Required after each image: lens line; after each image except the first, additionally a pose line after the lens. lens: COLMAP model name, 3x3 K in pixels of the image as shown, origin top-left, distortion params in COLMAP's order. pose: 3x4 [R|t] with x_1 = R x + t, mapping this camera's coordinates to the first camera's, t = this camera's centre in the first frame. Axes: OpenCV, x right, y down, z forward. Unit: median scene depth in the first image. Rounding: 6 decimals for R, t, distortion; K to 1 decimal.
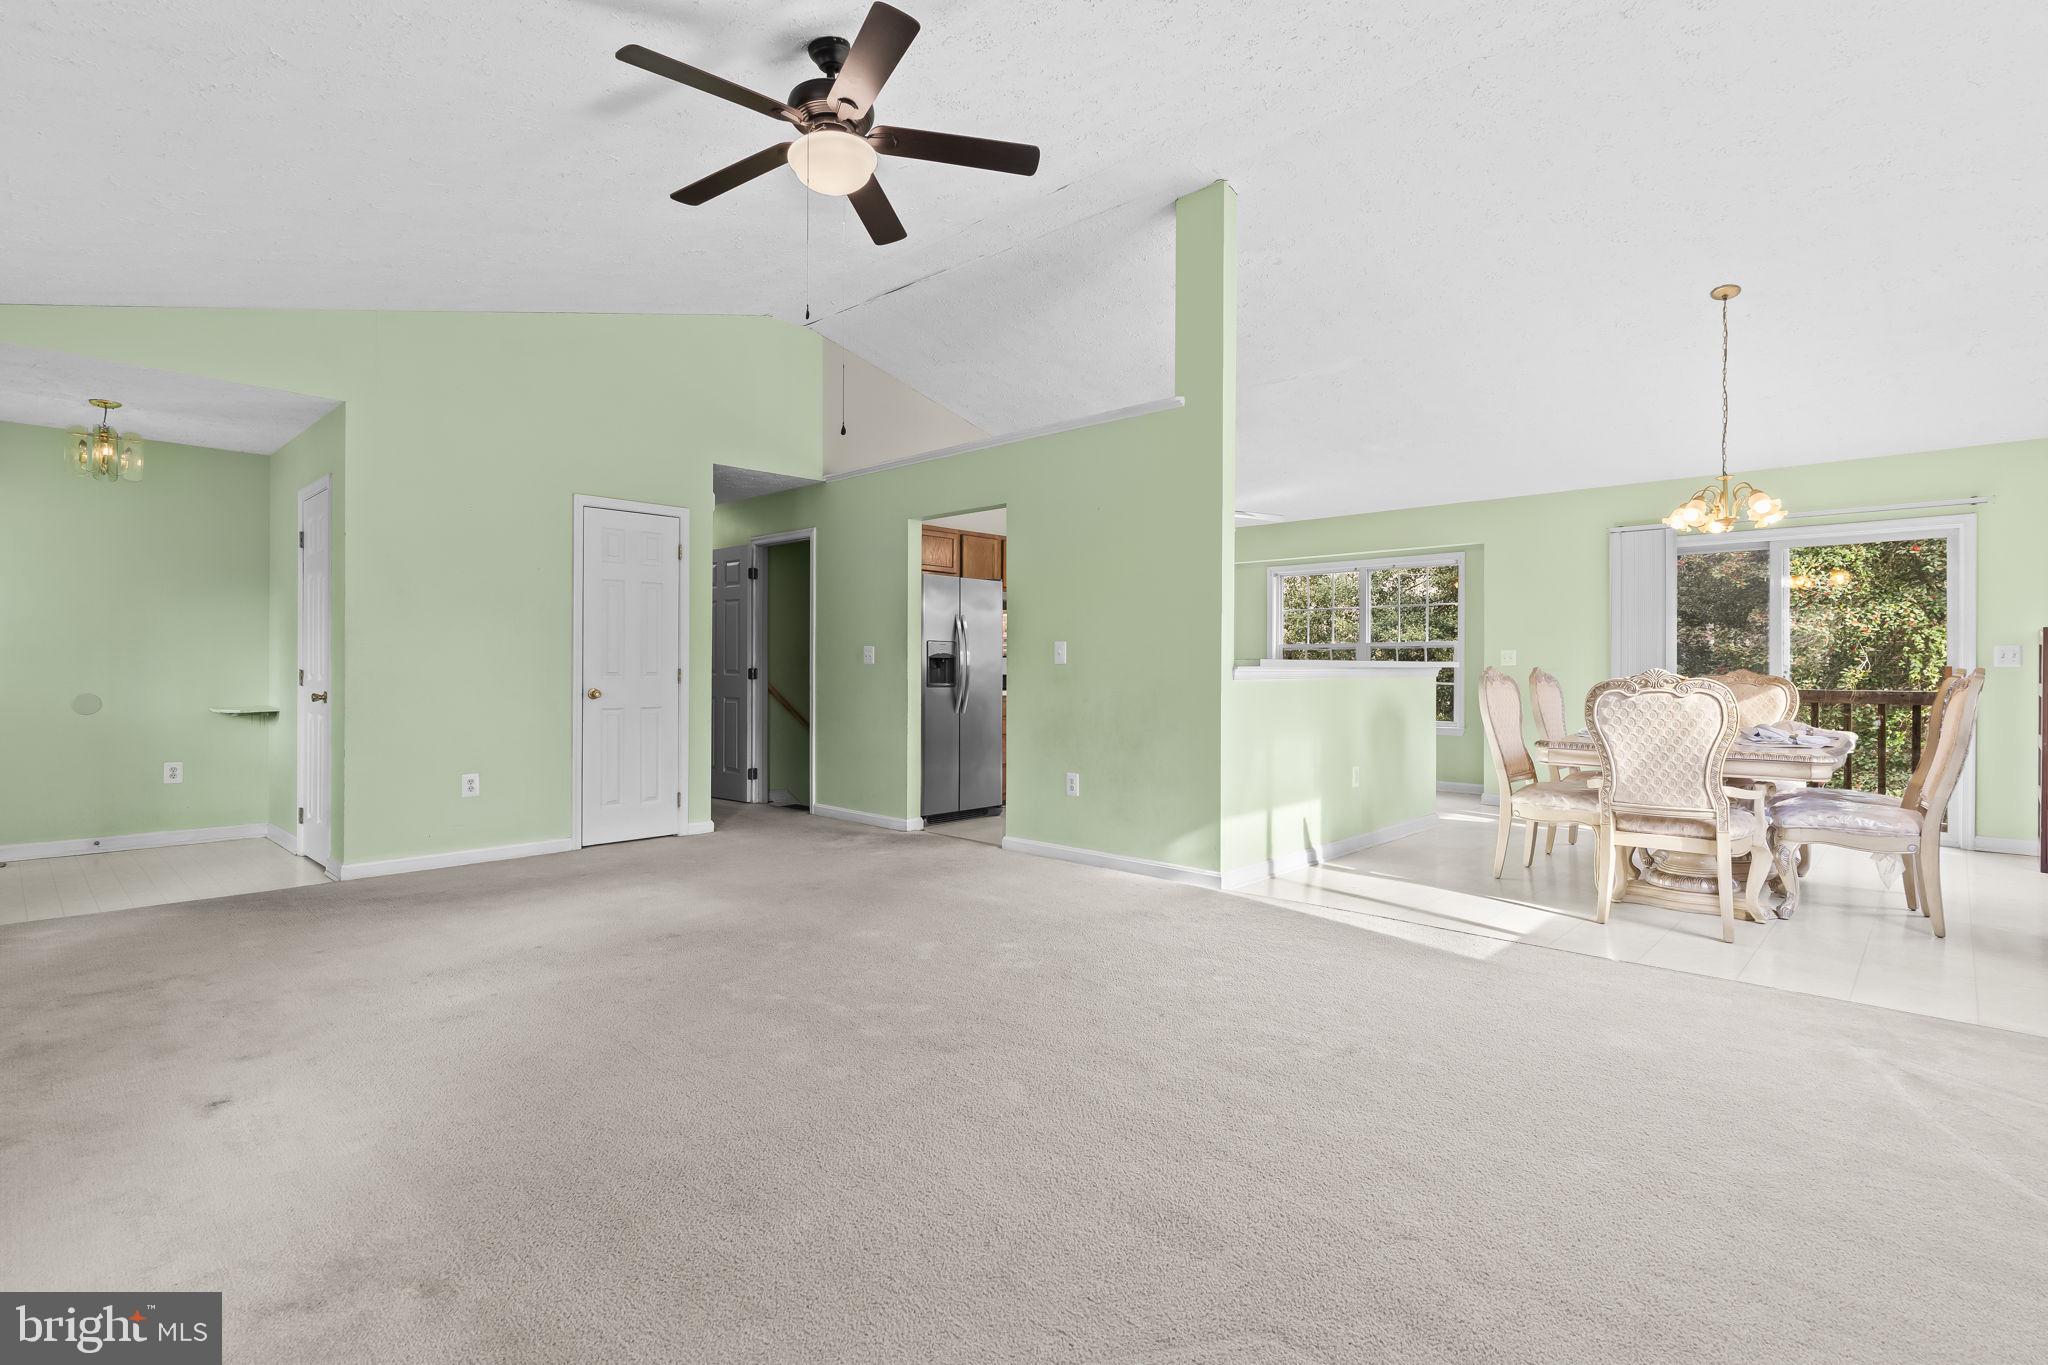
lens RADIAL K [[977.4, 0, 1016.5], [0, 977.4, 664.5], [0, 0, 1]] dist [-0.002449, -0.000548]
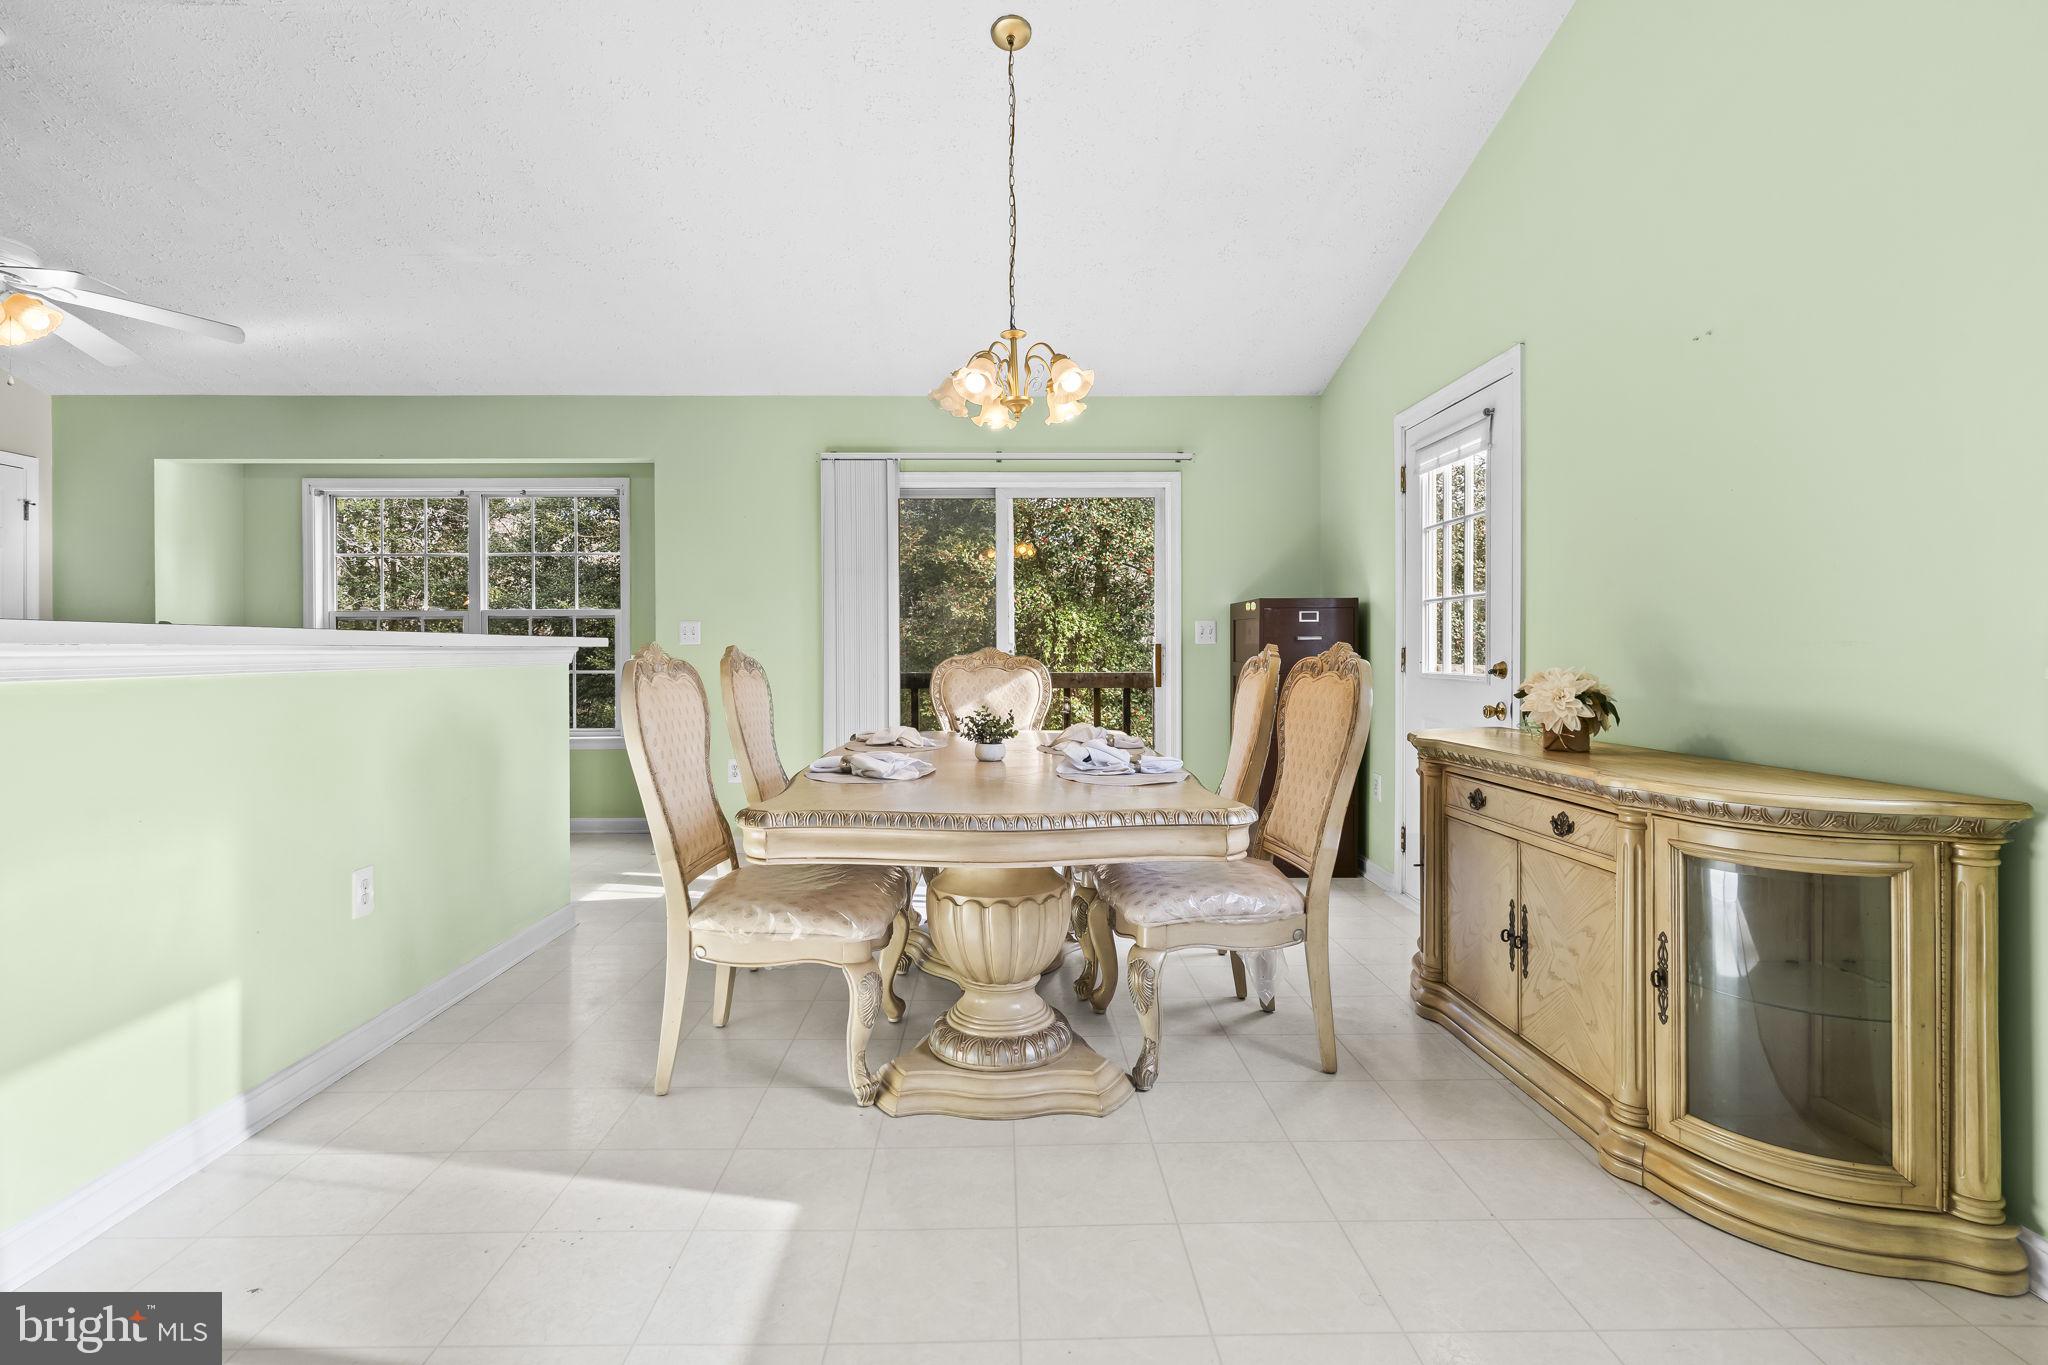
lens RADIAL K [[977.4, 0, 1016.5], [0, 977.4, 664.5], [0, 0, 1]] dist [-0.002449, -0.000548]
pose [[0.709244, -0.015592, 0.704790, 0.259808], [0.002718, 0.999808, 0.019384, 0.003573], [-0.704957, -0.011832, 0.709151, 0.500796]]
